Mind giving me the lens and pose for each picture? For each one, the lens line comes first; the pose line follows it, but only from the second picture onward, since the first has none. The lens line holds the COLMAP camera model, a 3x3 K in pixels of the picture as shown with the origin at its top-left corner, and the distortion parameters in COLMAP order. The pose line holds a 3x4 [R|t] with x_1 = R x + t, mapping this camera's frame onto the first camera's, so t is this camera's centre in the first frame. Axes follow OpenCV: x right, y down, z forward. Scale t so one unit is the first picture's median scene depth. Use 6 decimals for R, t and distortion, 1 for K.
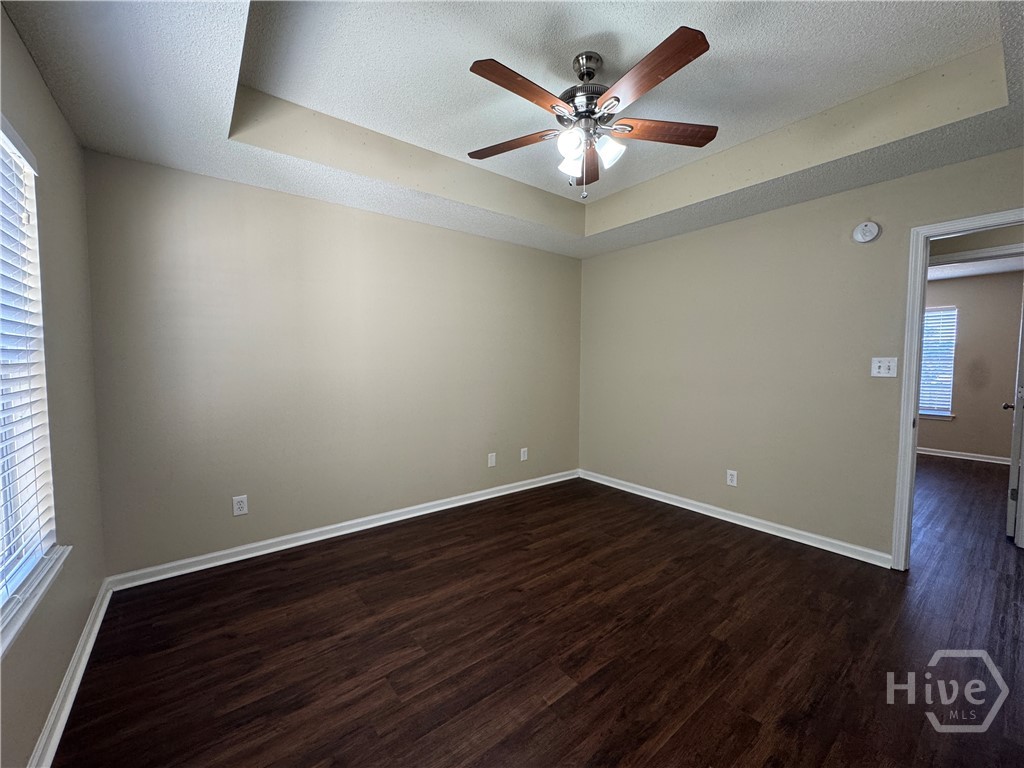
lens RADIAL K [[411.3, 0, 510.0], [0, 411.3, 382.4], [0, 0, 1]] dist [-0.006664, 0.001333]
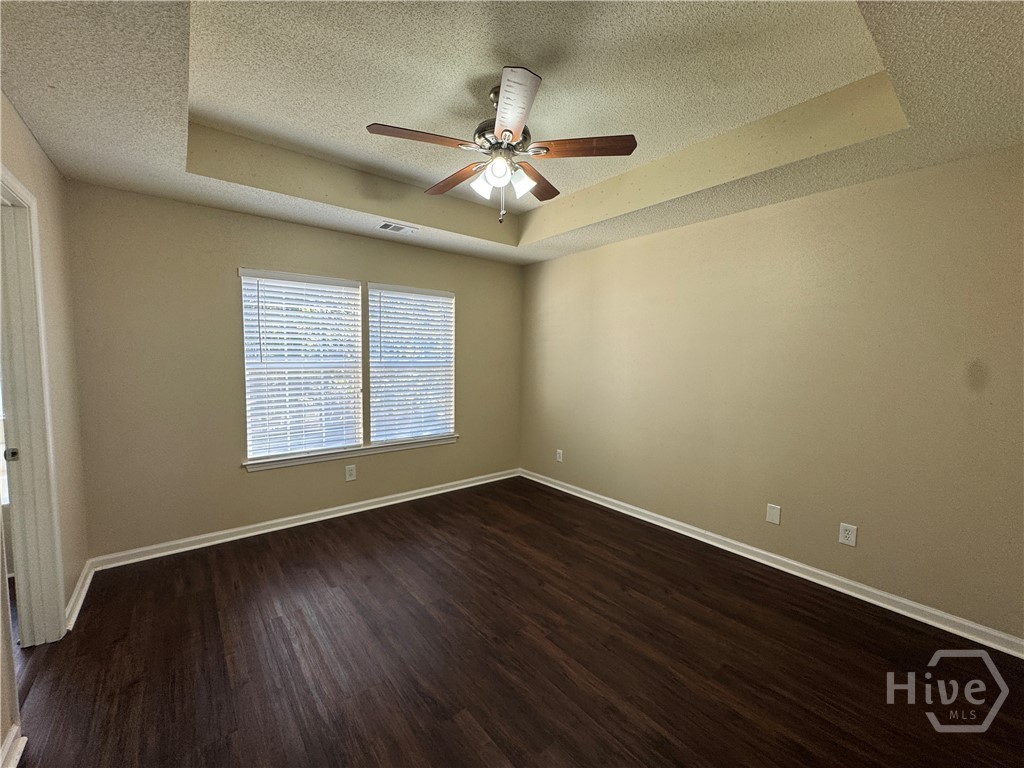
lens RADIAL K [[411.3, 0, 510.6], [0, 411.3, 379.7], [0, 0, 1]] dist [-0.006664, 0.001333]
pose [[0.015197, 0.055028, -0.998369, 1.055544], [-0.065312, 0.996407, 0.053925, -0.082980], [0.997749, 0.064386, 0.018736, 0.850708]]
